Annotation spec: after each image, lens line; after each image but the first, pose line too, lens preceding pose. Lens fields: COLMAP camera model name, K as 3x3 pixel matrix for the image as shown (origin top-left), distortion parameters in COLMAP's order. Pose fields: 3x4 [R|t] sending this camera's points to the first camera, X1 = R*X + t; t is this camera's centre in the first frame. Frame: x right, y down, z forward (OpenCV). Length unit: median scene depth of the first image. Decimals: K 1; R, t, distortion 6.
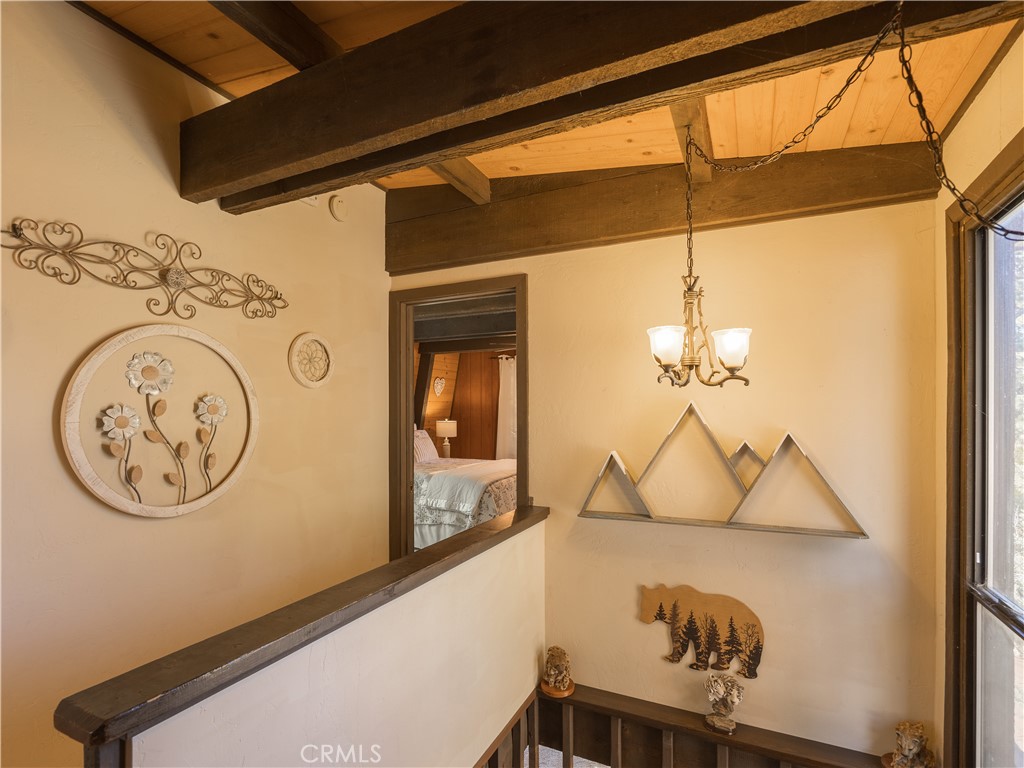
lens RADIAL K [[520.6, 0, 511.4], [0, 520.6, 408.2], [0, 0, 1]] dist [-0.003434, 0.001099]
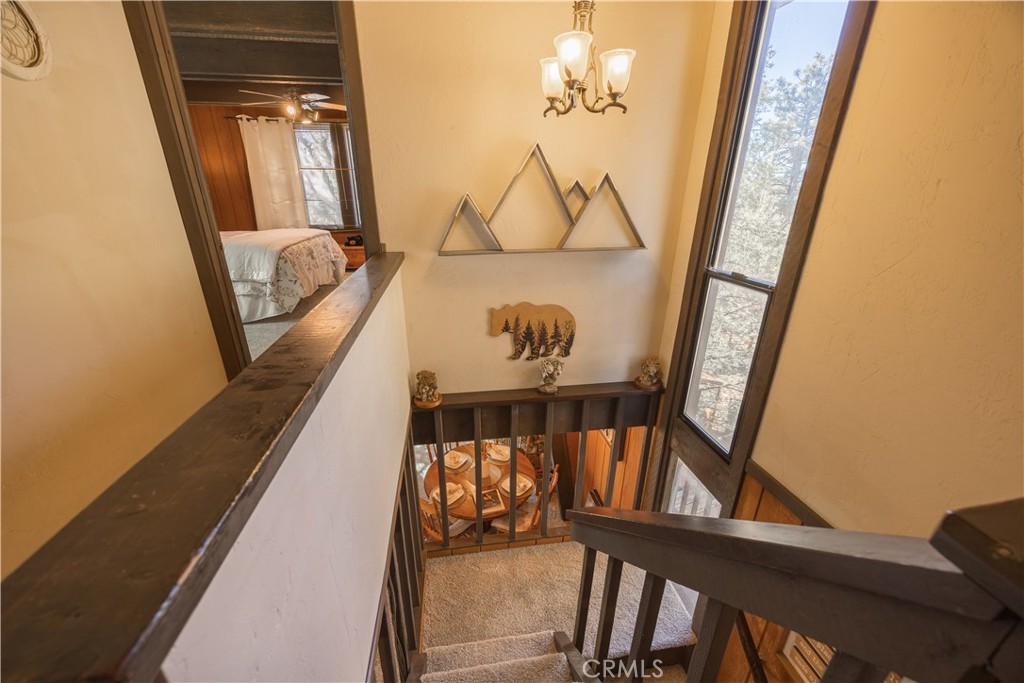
lens RADIAL K [[390.4, 0, 513.4], [0, 390.4, 346.4], [0, 0, 1]] dist [-0.002235, 0.000417]
pose [[0.821703, -0.201015, 0.533289, -0.130529], [-0.005052, 0.933127, 0.359512, 0.053917], [-0.569894, -0.298106, 0.765738, 0.137169]]
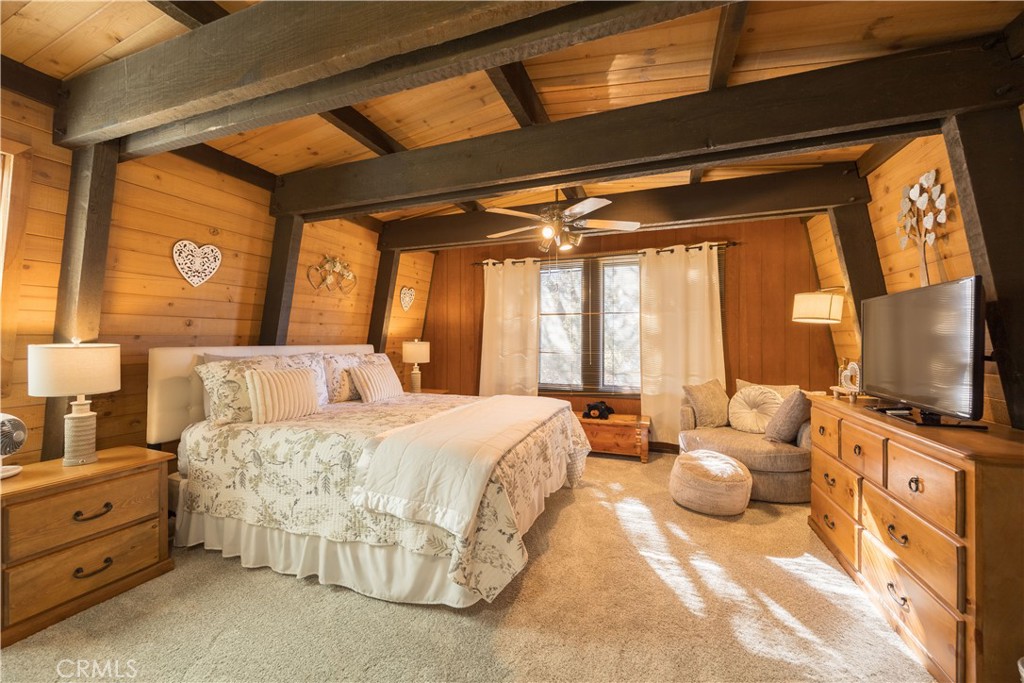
lens RADIAL K [[390.4, 0, 514.2], [0, 390.4, 332.7], [0, 0, 1]] dist [-0.002489, -0.000341]
pose [[0.994167, 0.002400, 0.107827, -0.076308], [-0.000578, 0.999857, -0.016927, 0.036028], [-0.107852, 0.016766, 0.994026, 0.729429]]
